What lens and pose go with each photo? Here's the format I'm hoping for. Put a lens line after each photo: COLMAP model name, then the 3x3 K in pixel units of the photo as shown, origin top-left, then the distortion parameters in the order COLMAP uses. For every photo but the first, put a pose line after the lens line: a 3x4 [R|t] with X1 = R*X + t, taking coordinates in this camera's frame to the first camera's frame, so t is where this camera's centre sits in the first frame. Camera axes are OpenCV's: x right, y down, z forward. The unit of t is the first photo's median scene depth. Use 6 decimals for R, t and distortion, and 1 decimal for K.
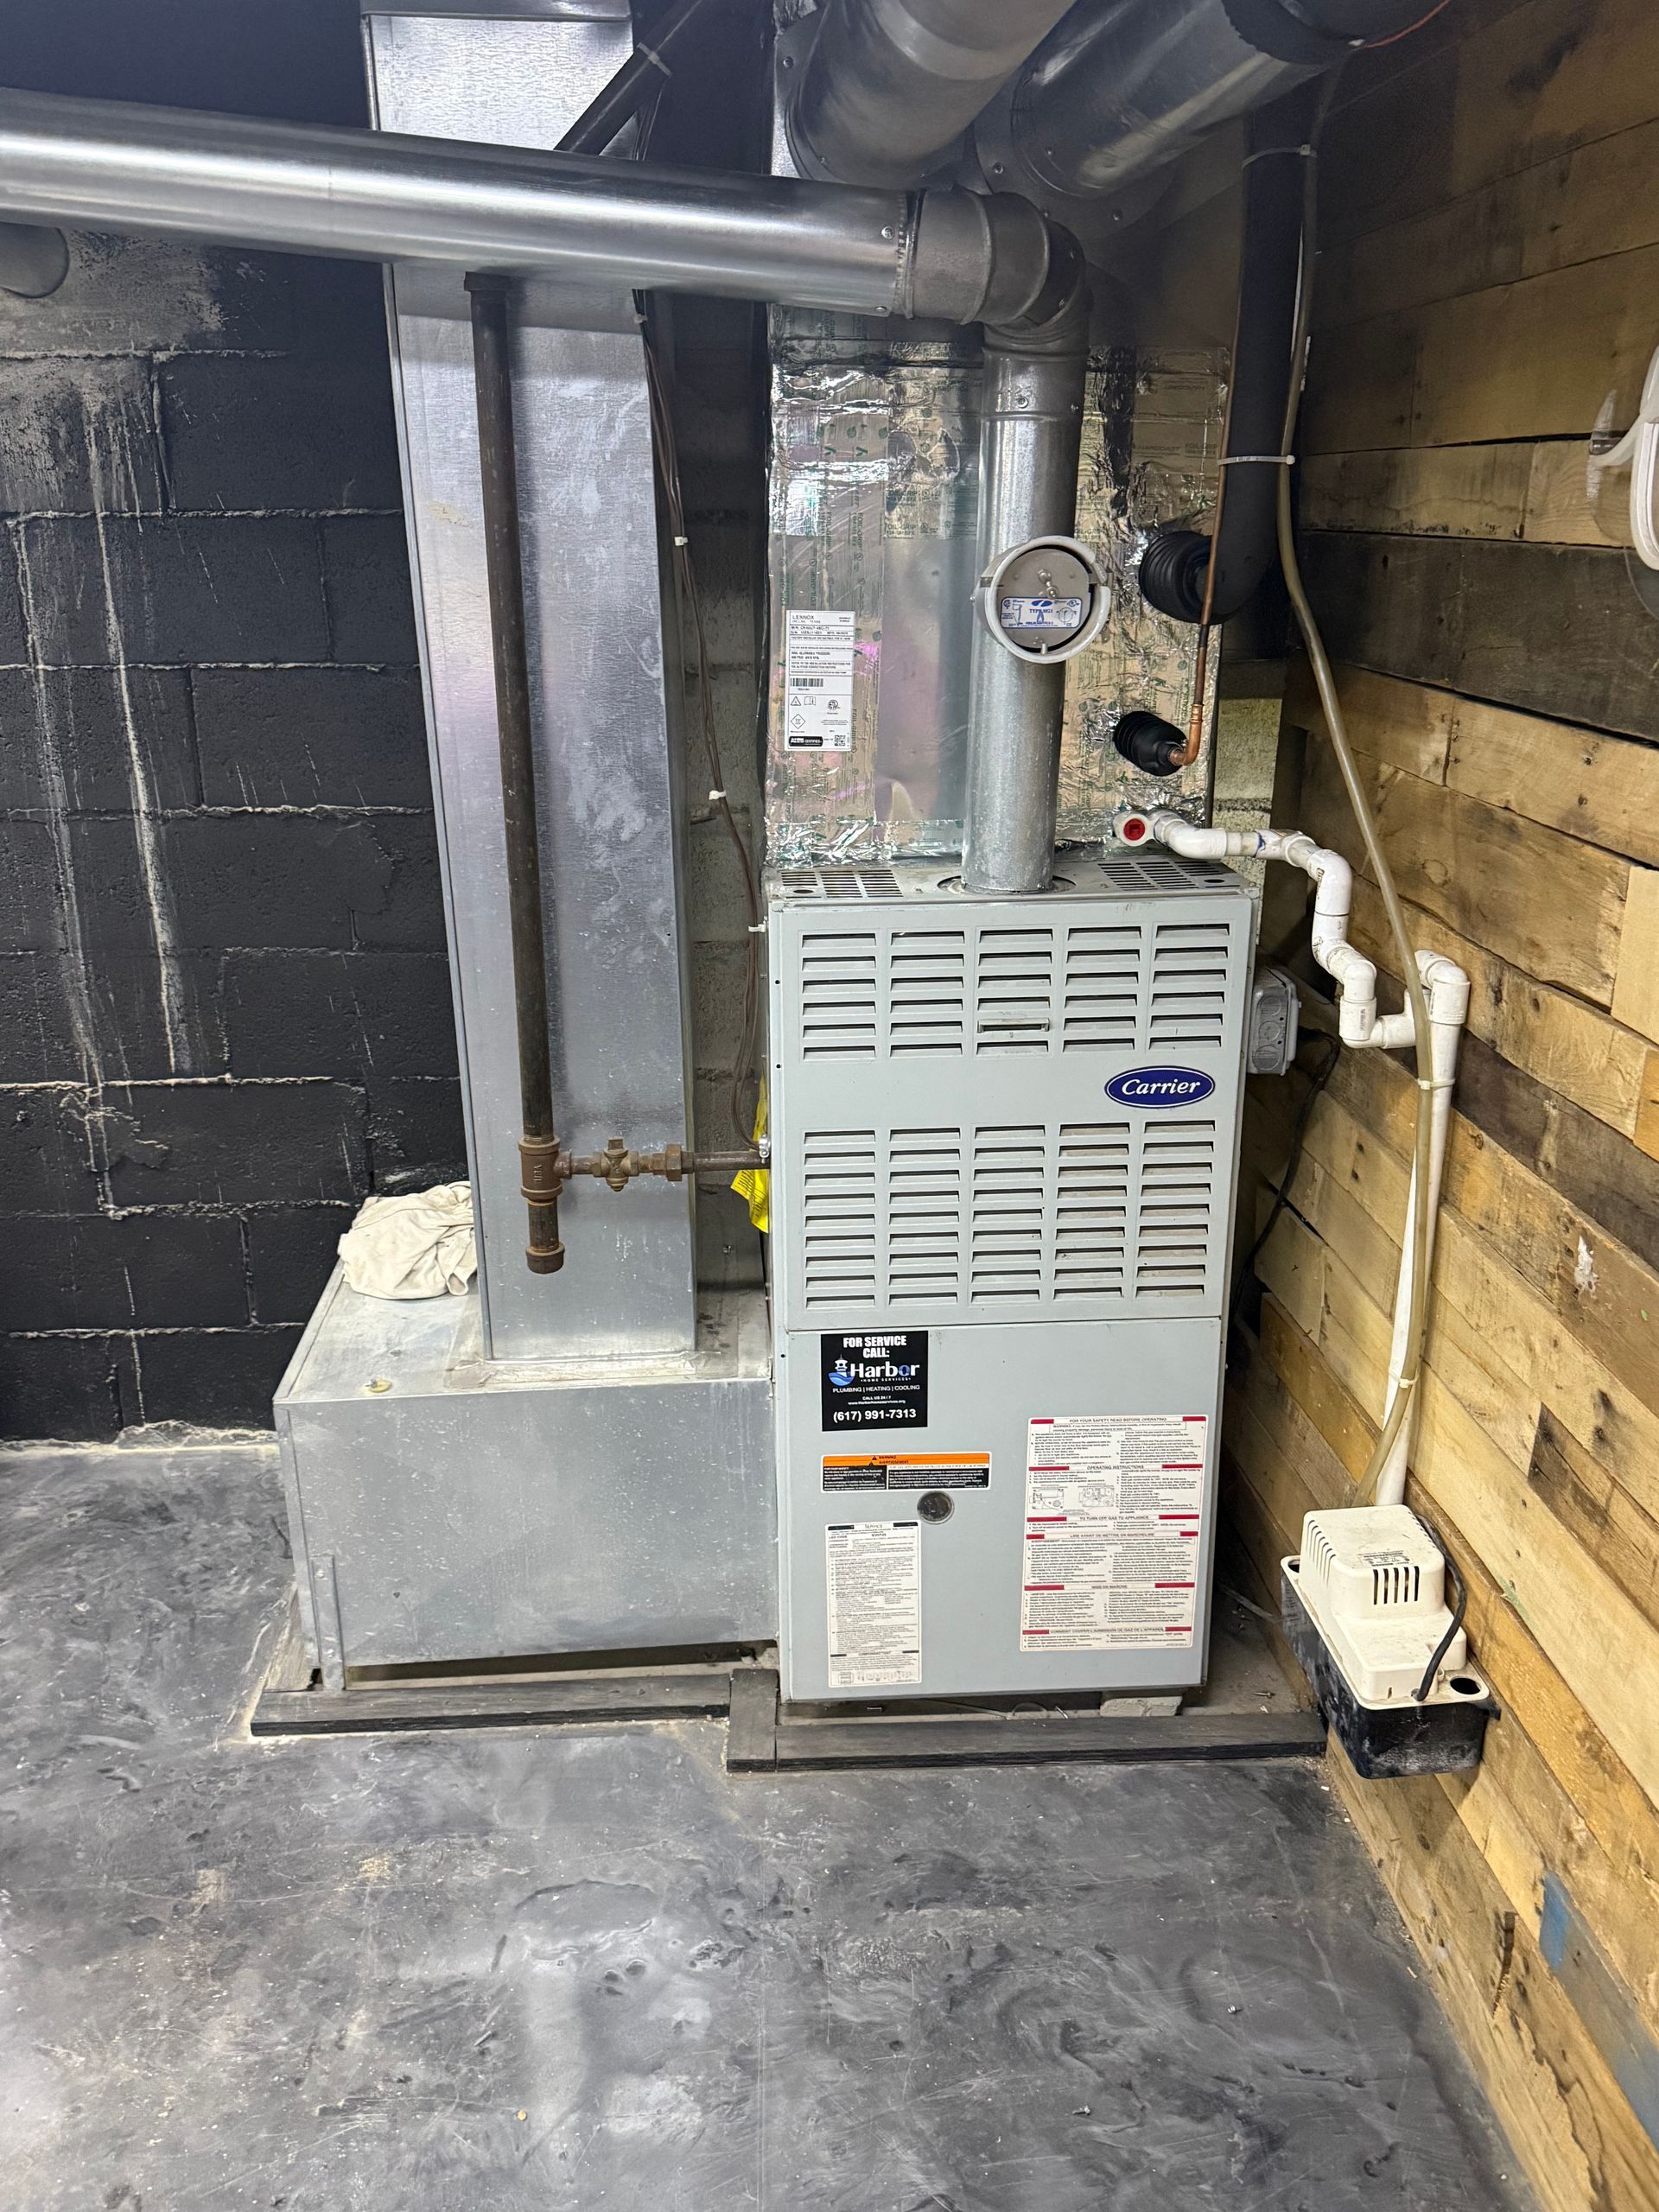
lens RADIAL K [[1780.6, 0, 829.5], [0, 1780.6, 1106.0], [0, 0, 1]] dist [0.055526, -0.083944]
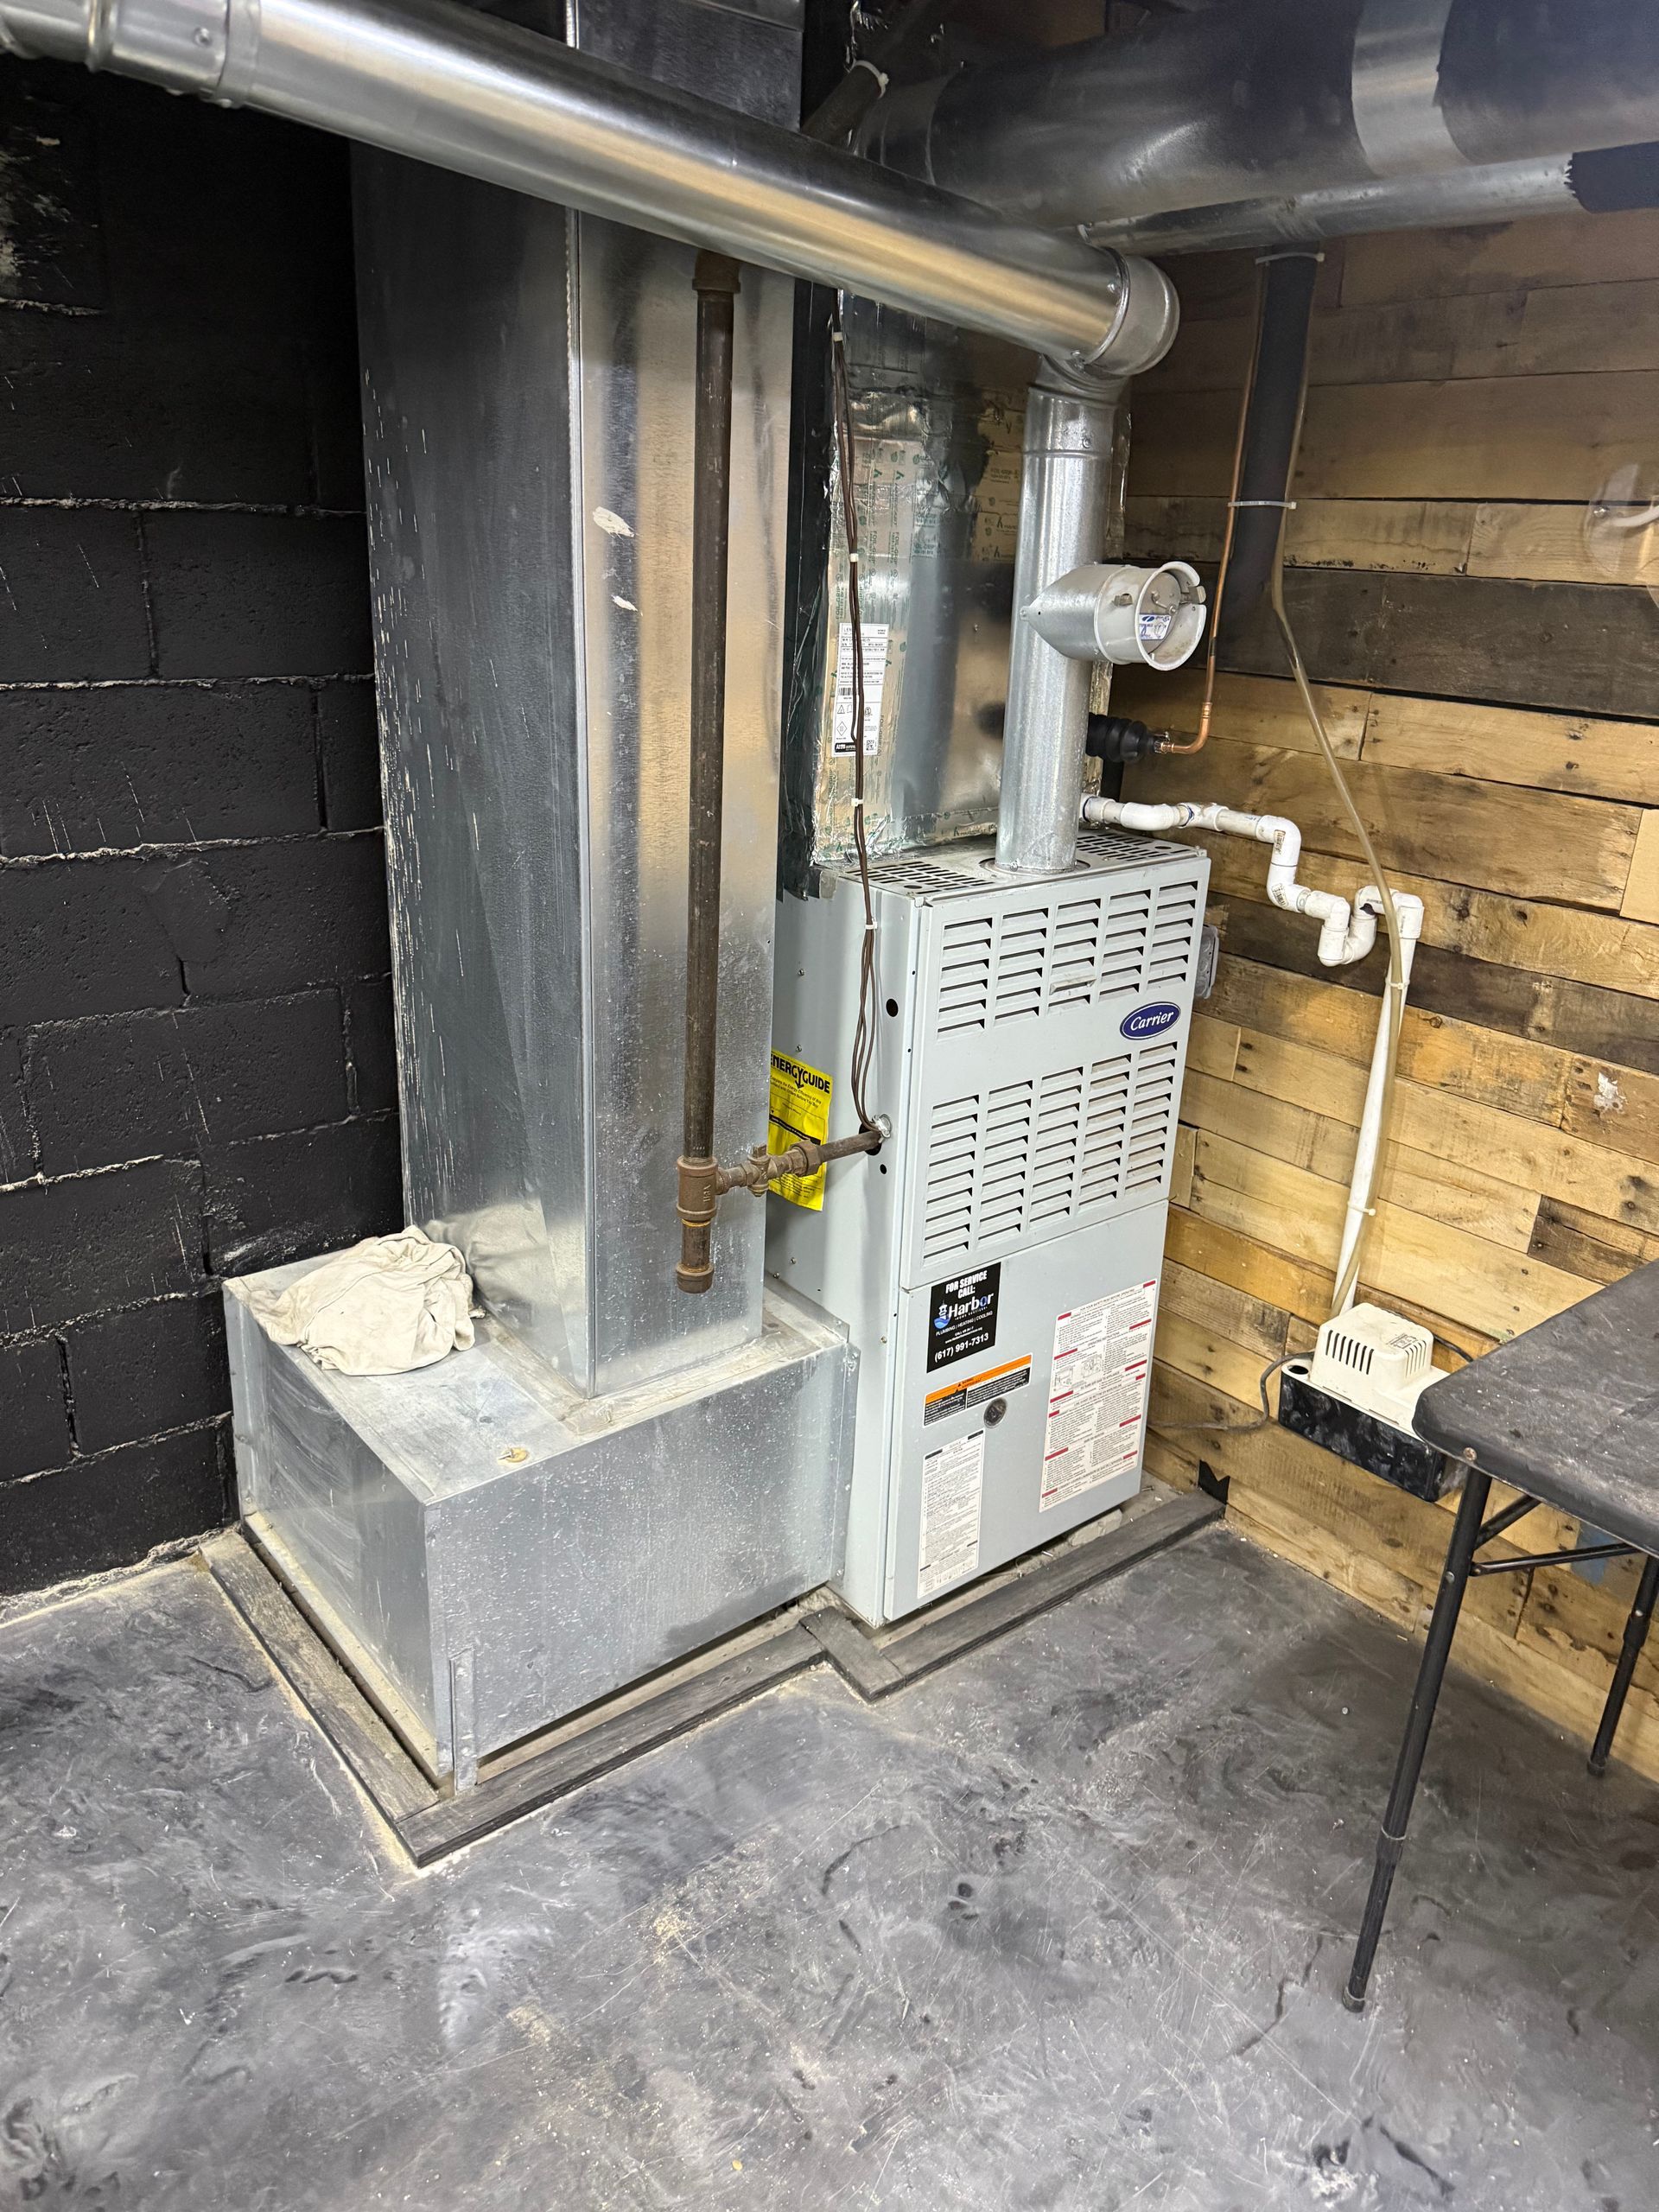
lens RADIAL K [[1571.6, 0, 829.5], [0, 1571.6, 1106.0], [0, 0, 1]] dist [0.045402, -0.066373]
pose [[0.811248, -0.170233, 0.559372, -0.575685], [0.149816, 0.985260, 0.082569, -0.071078], [-0.565183, 0.016819, 0.824794, 0.228396]]
